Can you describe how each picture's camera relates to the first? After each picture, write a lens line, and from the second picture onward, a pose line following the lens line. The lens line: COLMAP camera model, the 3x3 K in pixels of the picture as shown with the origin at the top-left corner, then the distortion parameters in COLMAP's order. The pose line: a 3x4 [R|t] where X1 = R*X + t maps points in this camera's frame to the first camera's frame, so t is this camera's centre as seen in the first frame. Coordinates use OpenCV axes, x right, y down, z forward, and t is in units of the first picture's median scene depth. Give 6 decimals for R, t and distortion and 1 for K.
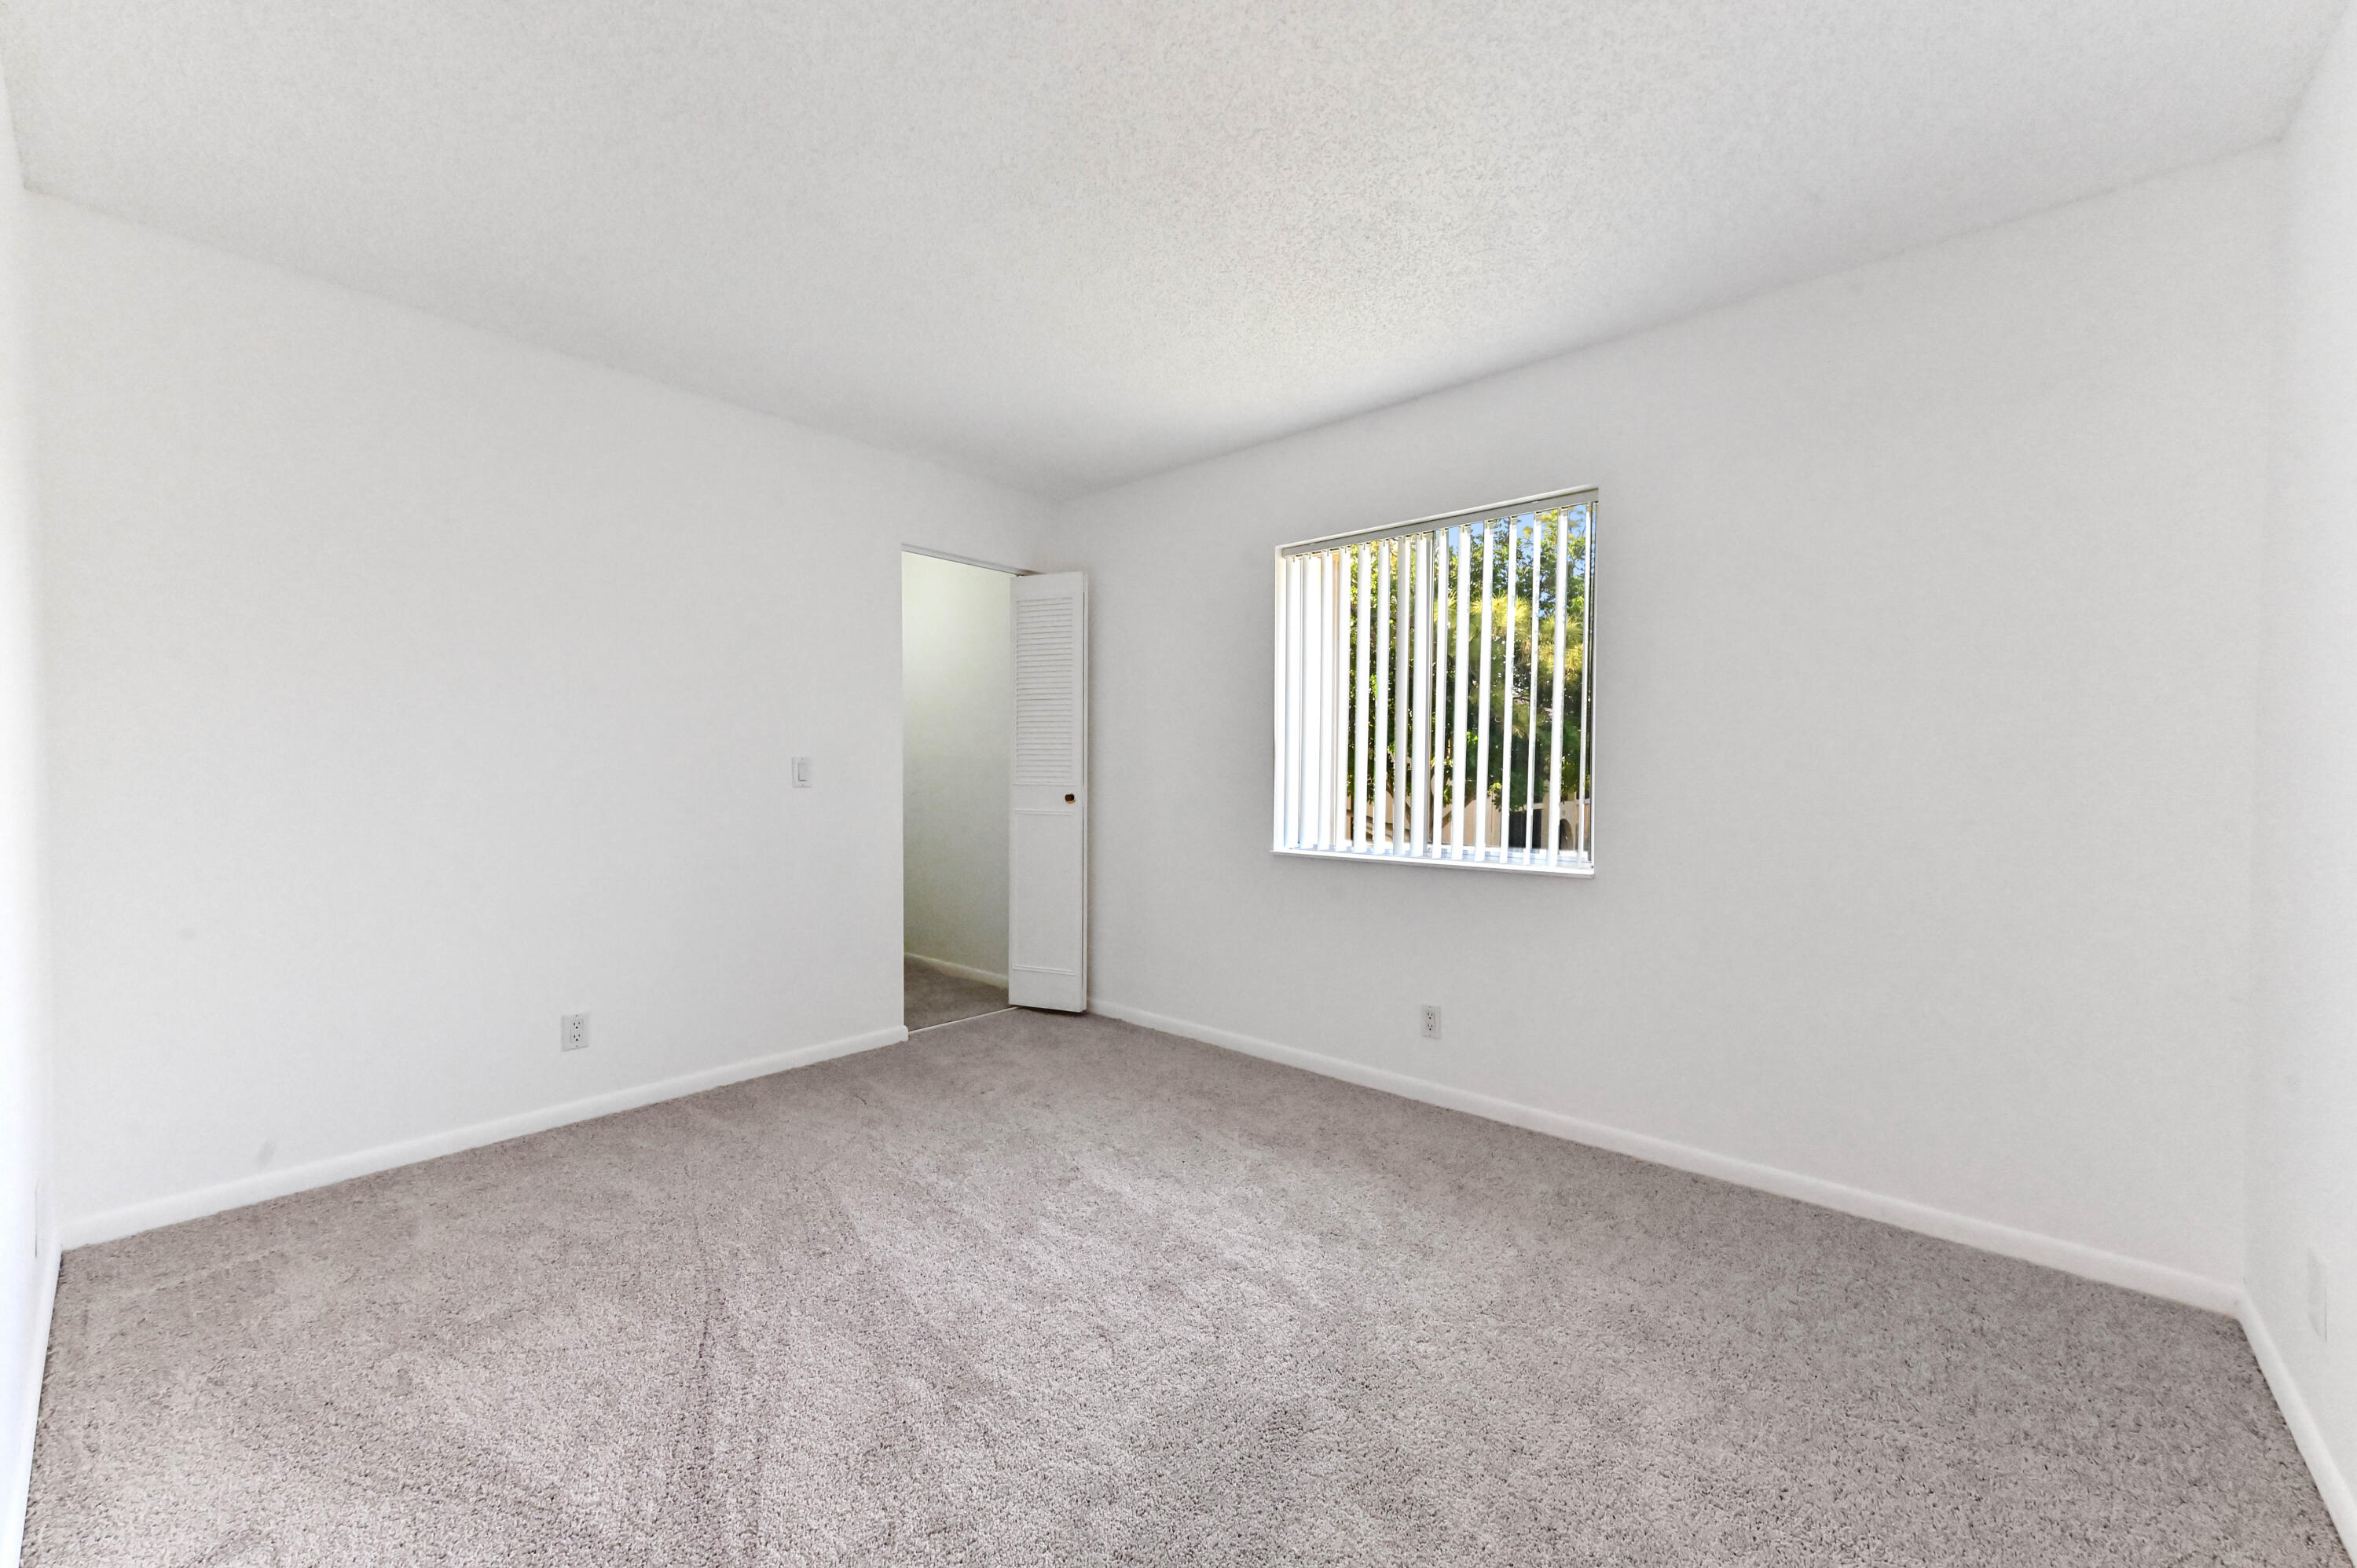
lens RADIAL K [[927.1, 0, 1176.2], [0, 927.1, 787.9], [0, 0, 1]] dist [0.013266, -0.000520]
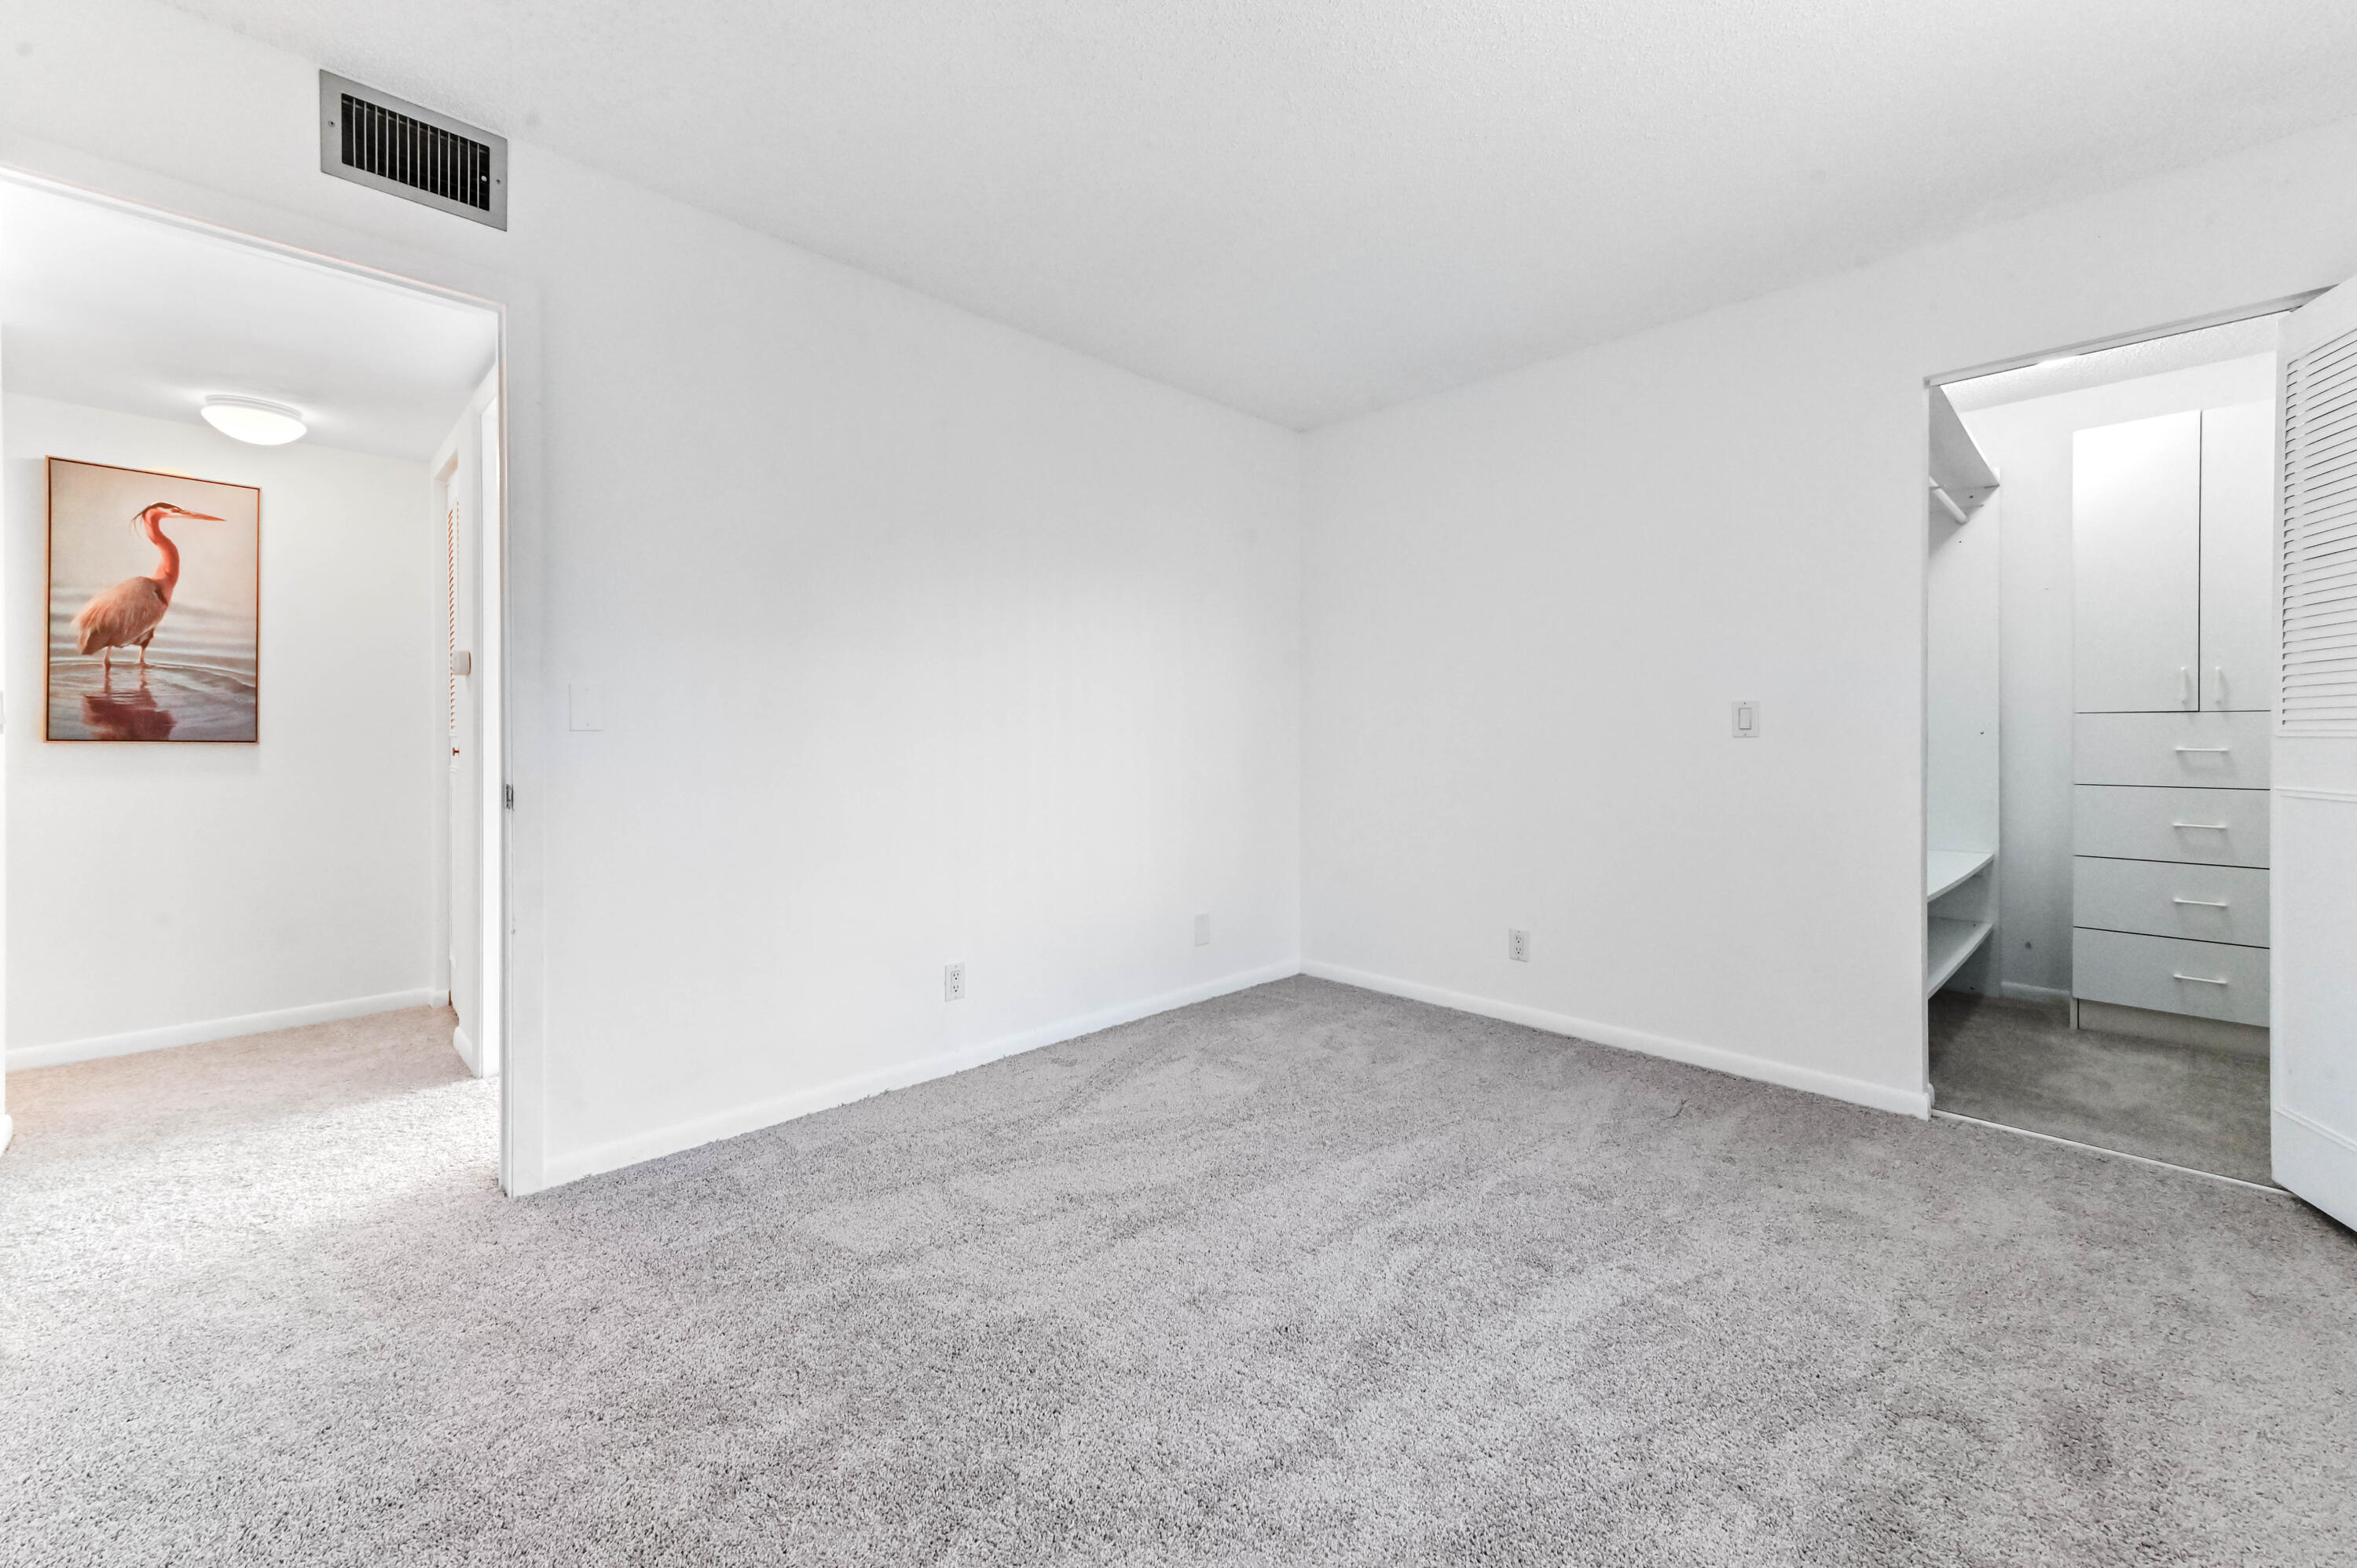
lens RADIAL K [[927.1, 0, 1169.4], [0, 927.1, 736.0], [0, 0, 1]] dist [0.013266, -0.000520]
pose [[-0.094404, -0.009036, -0.995493, 0.604641], [-0.017357, 0.999822, -0.007429, 0.016674], [0.995383, 0.016578, -0.094544, 0.727803]]
